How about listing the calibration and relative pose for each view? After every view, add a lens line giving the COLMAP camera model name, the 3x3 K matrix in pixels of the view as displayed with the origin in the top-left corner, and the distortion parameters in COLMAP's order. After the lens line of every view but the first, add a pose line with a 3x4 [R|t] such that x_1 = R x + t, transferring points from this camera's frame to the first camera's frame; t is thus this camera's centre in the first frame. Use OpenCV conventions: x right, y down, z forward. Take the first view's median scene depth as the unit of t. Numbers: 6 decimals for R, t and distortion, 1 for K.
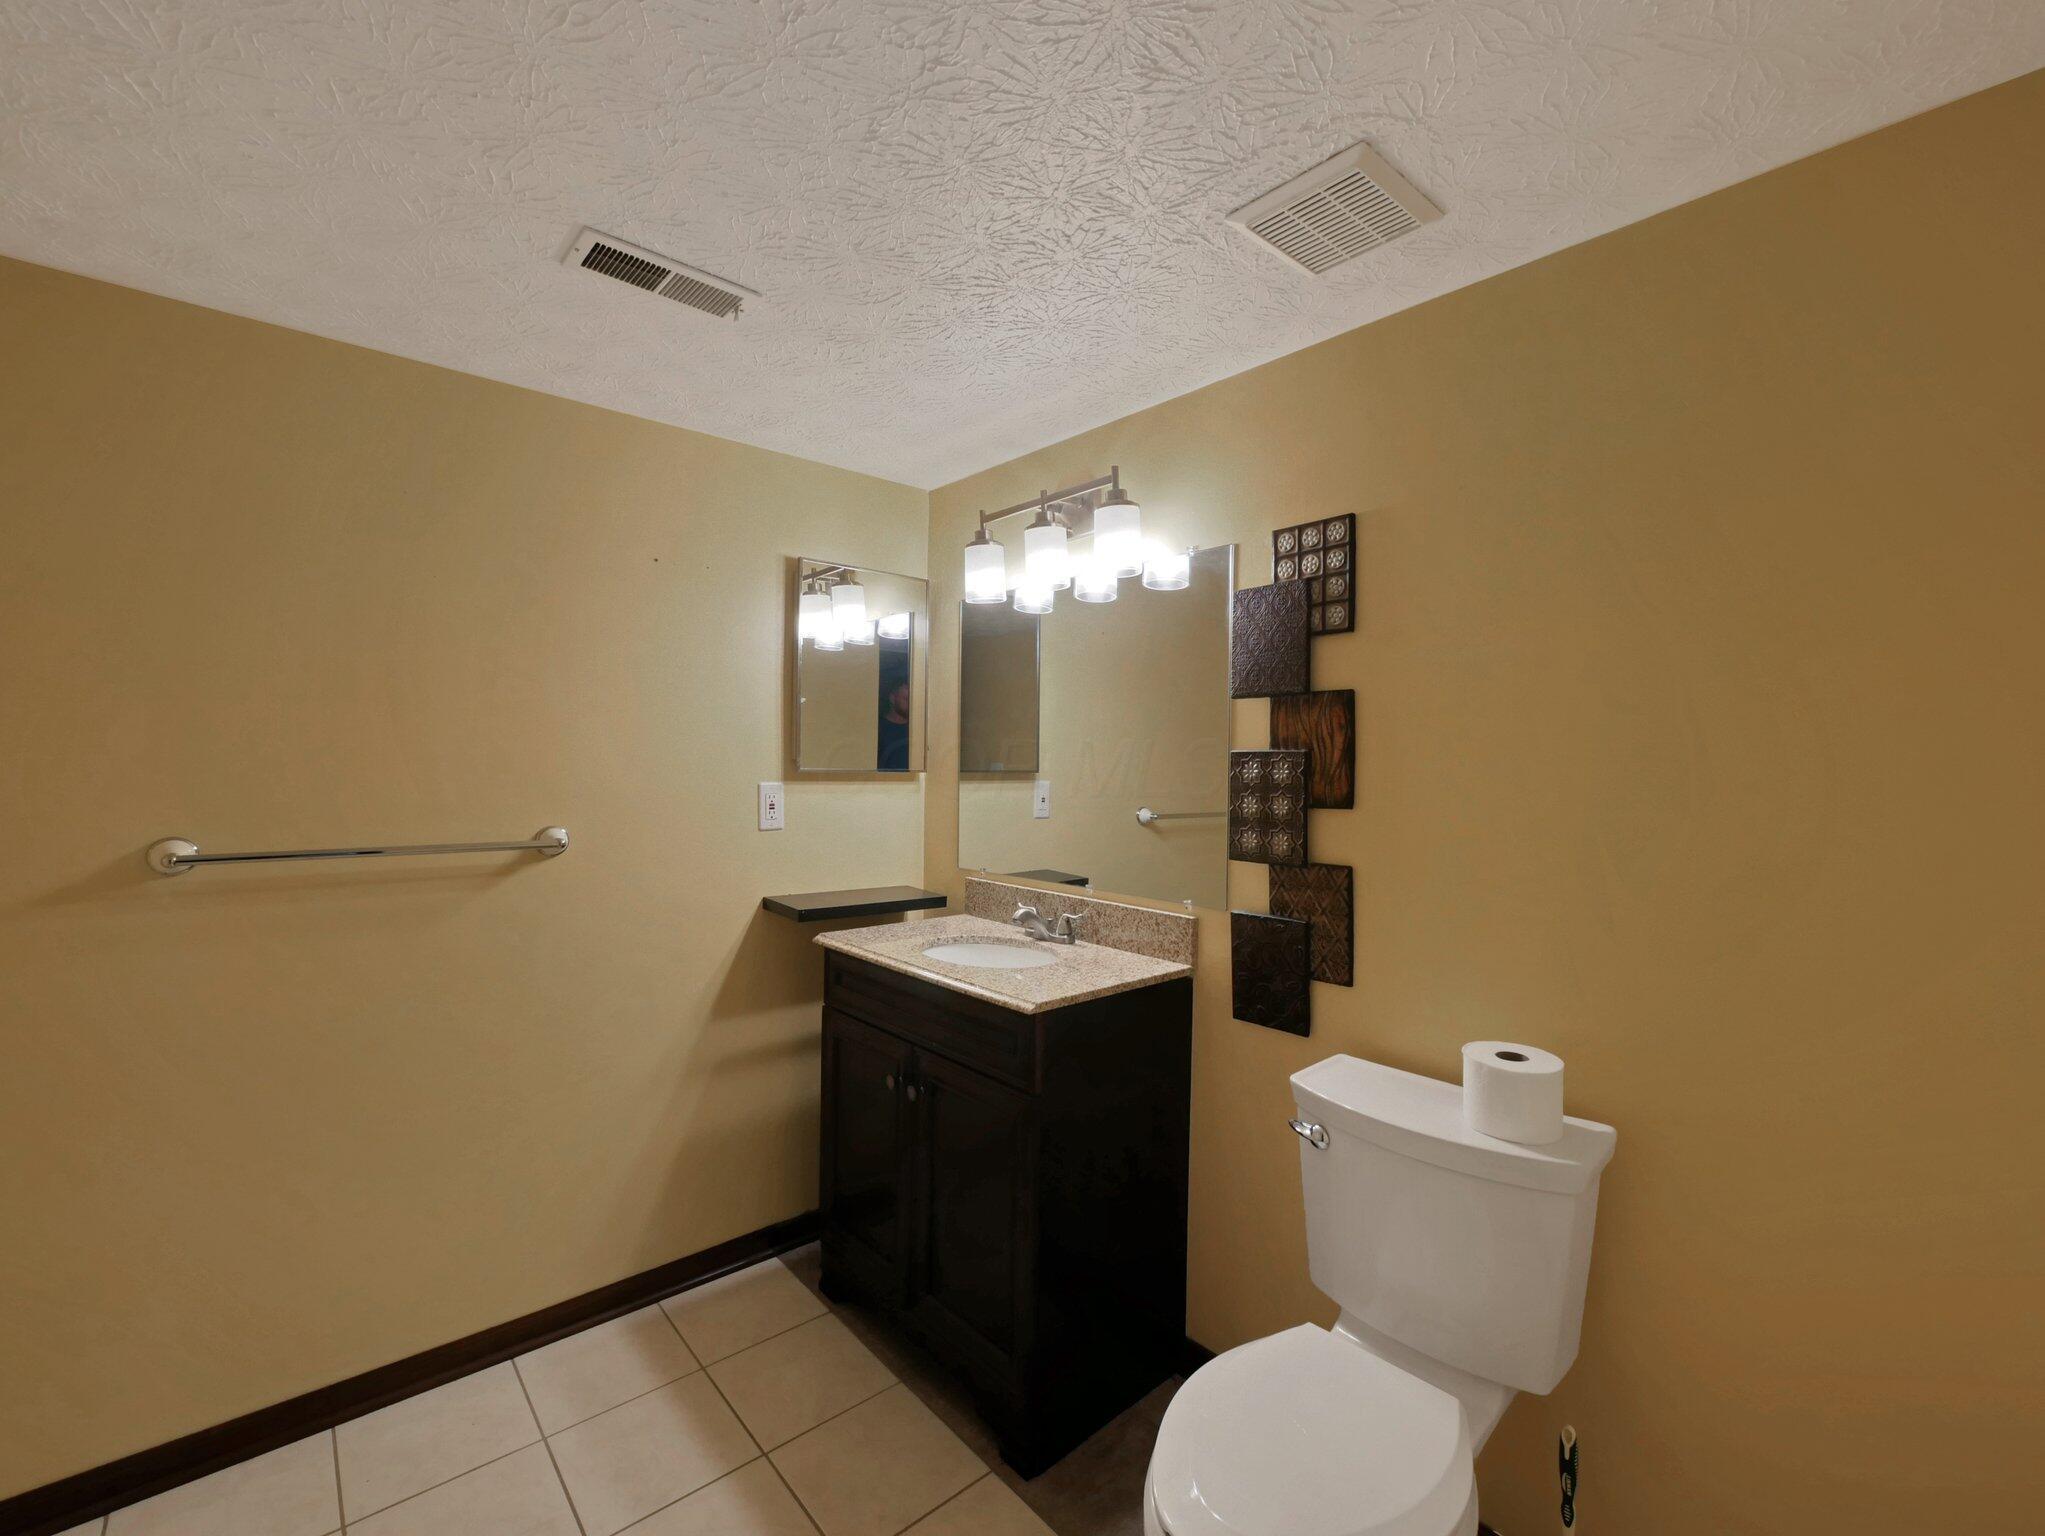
lens RADIAL K [[885.1, 0, 1021.7], [0, 885.1, 764.5], [0, 0, 1]] dist [-0.003191, -0.000737]
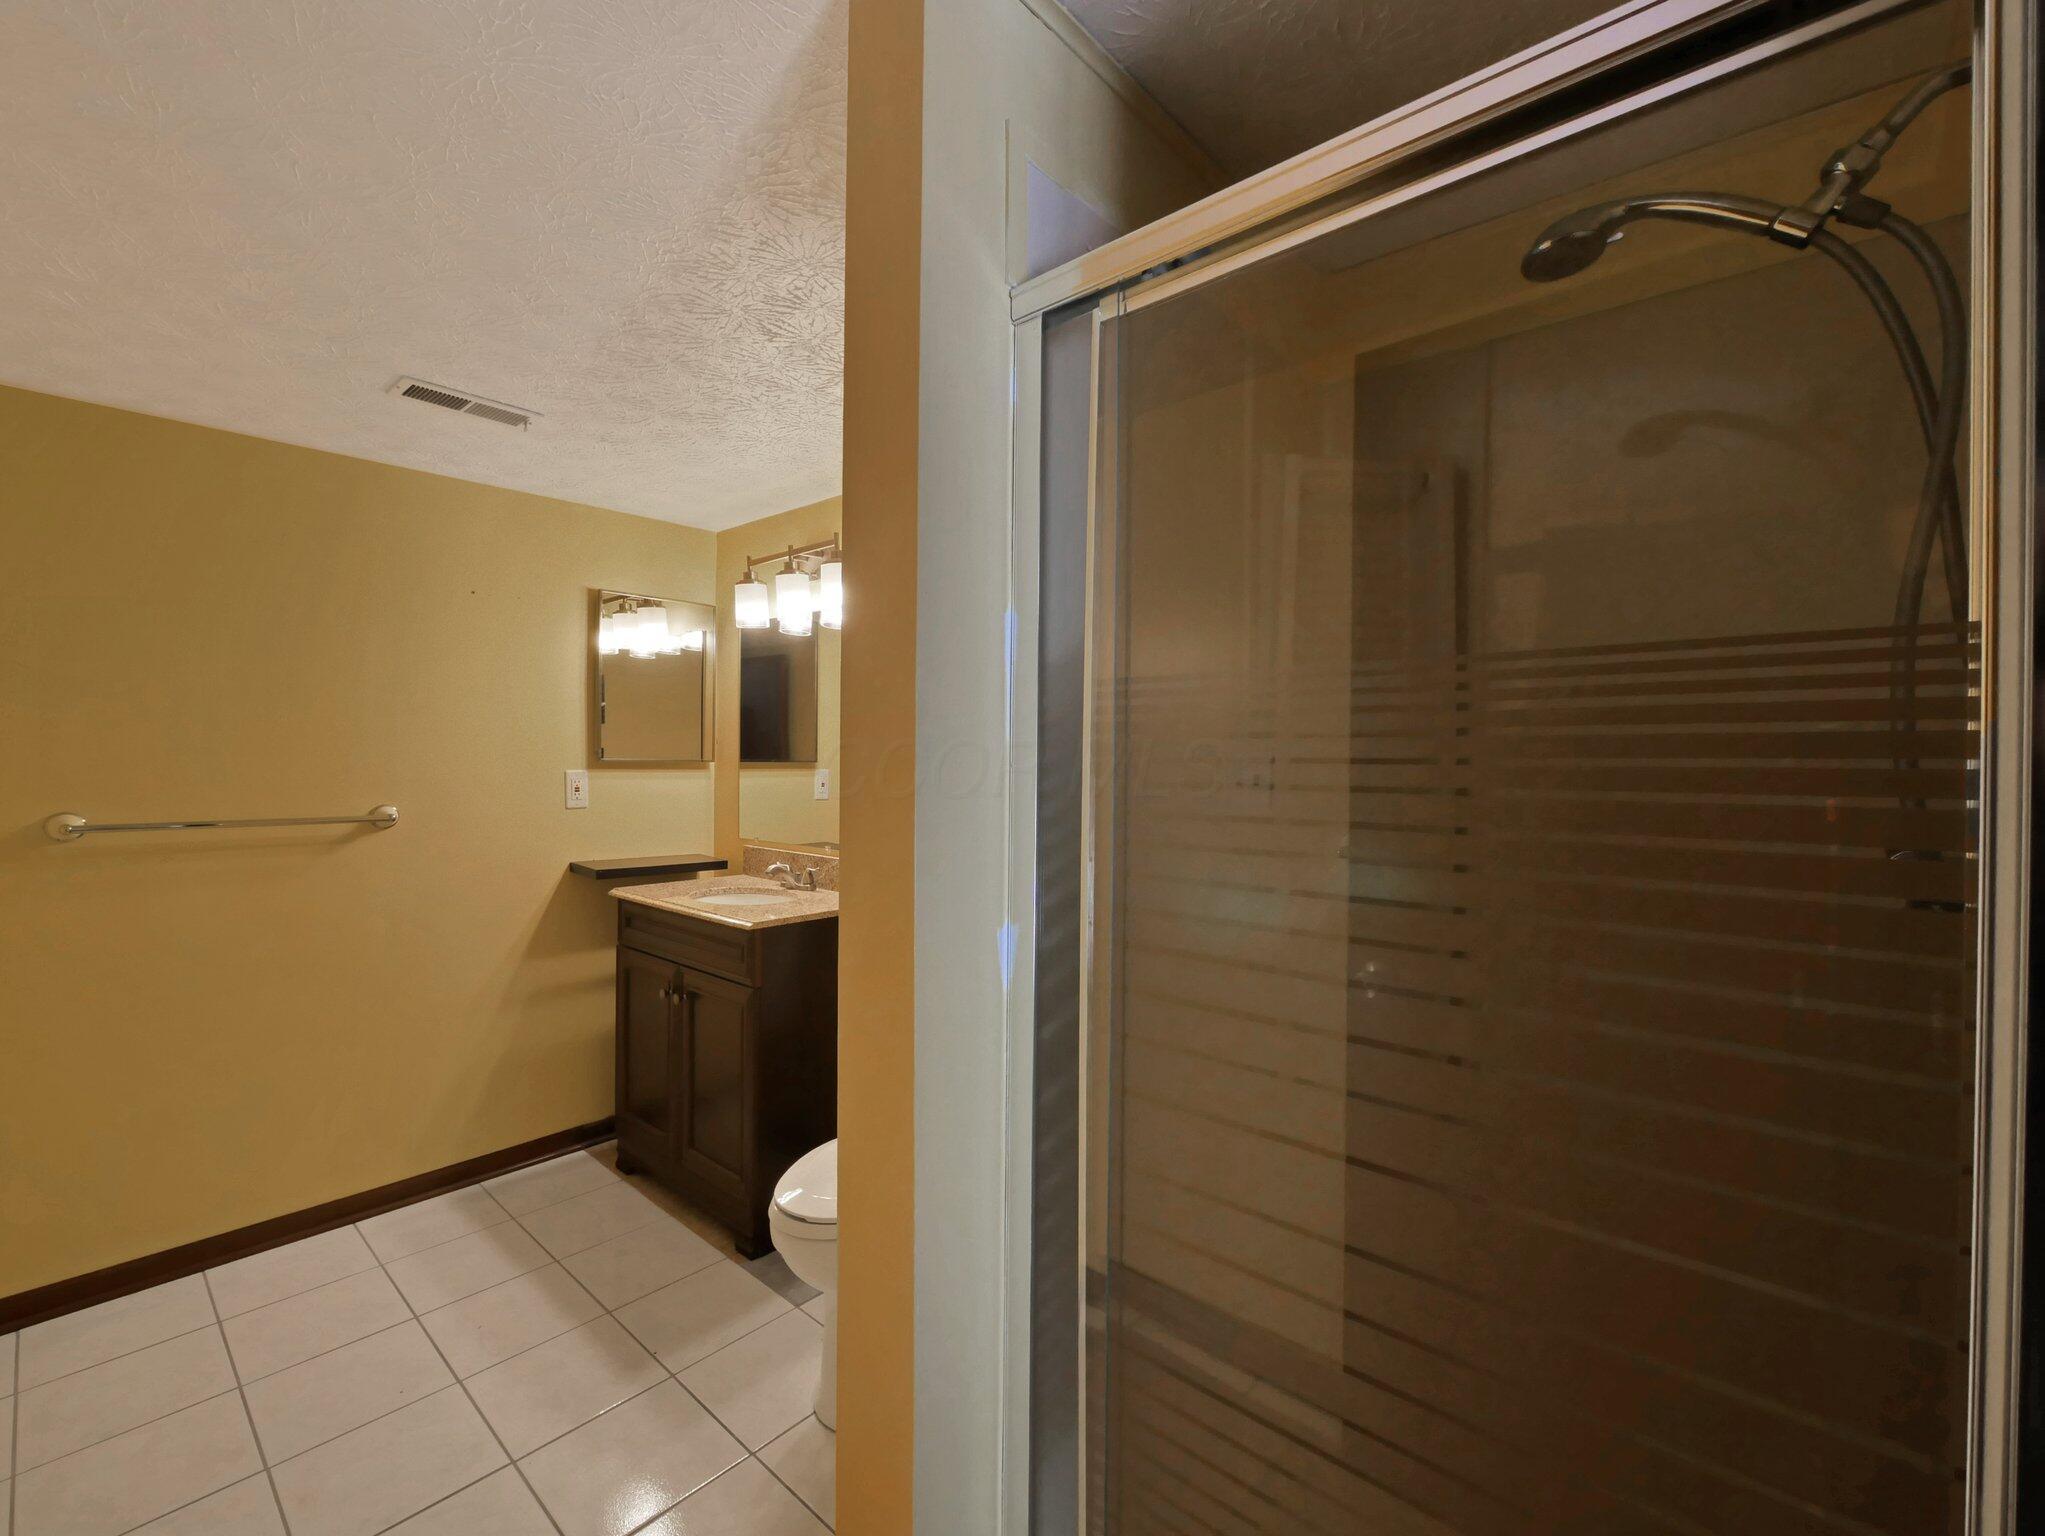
lens RADIAL K [[885.1, 0, 1023.6], [0, 885.1, 764.7], [0, 0, 1]] dist [-0.003191, -0.000737]
pose [[0.991205, -0.003969, 0.132277, 0.187414], [0.002821, 0.999957, 0.008860, 0.003793], [-0.132306, -0.008408, 0.991173, -0.335853]]
